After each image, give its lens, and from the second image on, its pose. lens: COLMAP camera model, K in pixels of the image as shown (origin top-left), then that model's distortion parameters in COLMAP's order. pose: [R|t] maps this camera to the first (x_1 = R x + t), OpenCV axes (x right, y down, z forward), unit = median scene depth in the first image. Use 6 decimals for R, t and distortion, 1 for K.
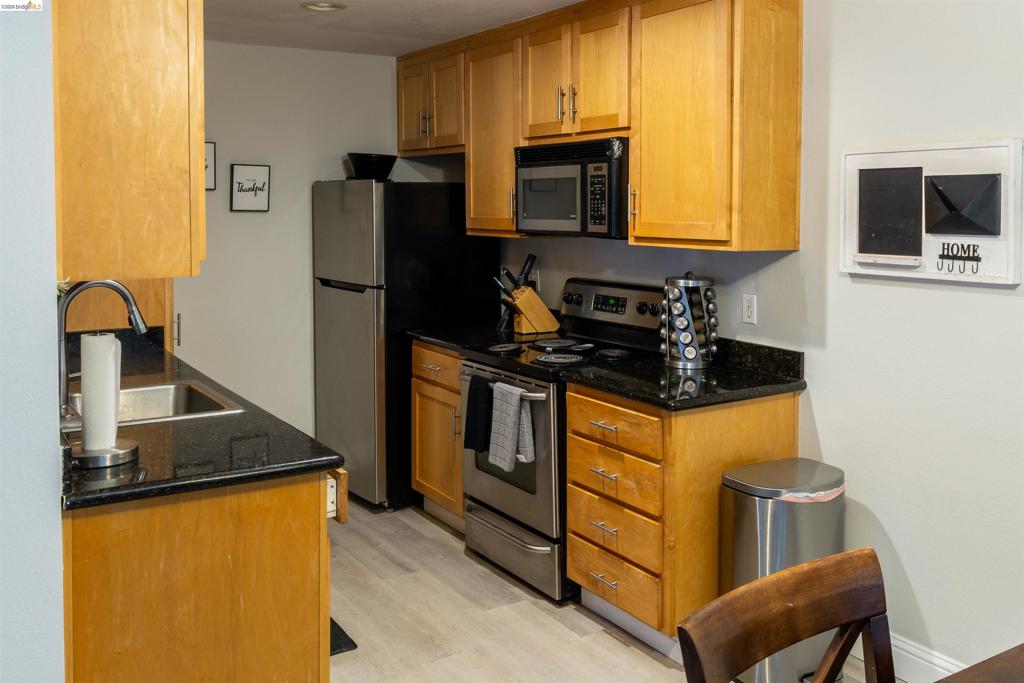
lens RADIAL K [[946.3, 0, 556.6], [0, 946.3, 238.1], [0, 0, 1]] dist [0.009454, -0.001975]
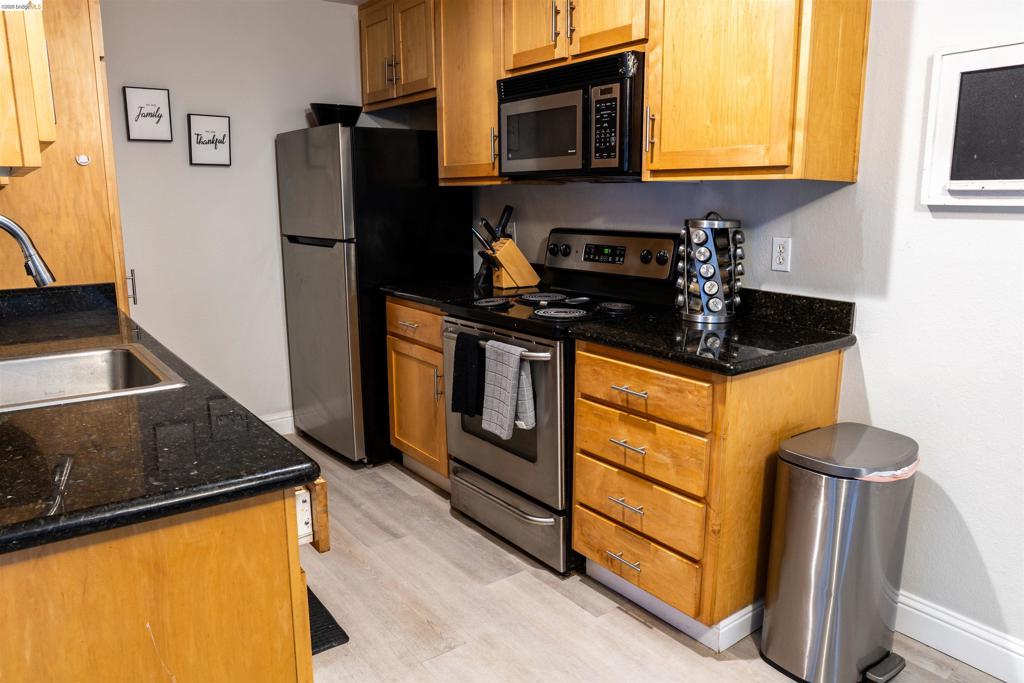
lens RADIAL K [[711.3, 0, 512.0], [0, 711.3, 341.5], [0, 0, 1]] dist [-0.091272, 0.065808]
pose [[0.998735, -0.012791, 0.048634, -0.076887], [0.004752, 0.986790, 0.161936, 0.047462], [-0.050063, -0.161500, 0.985602, 0.355300]]
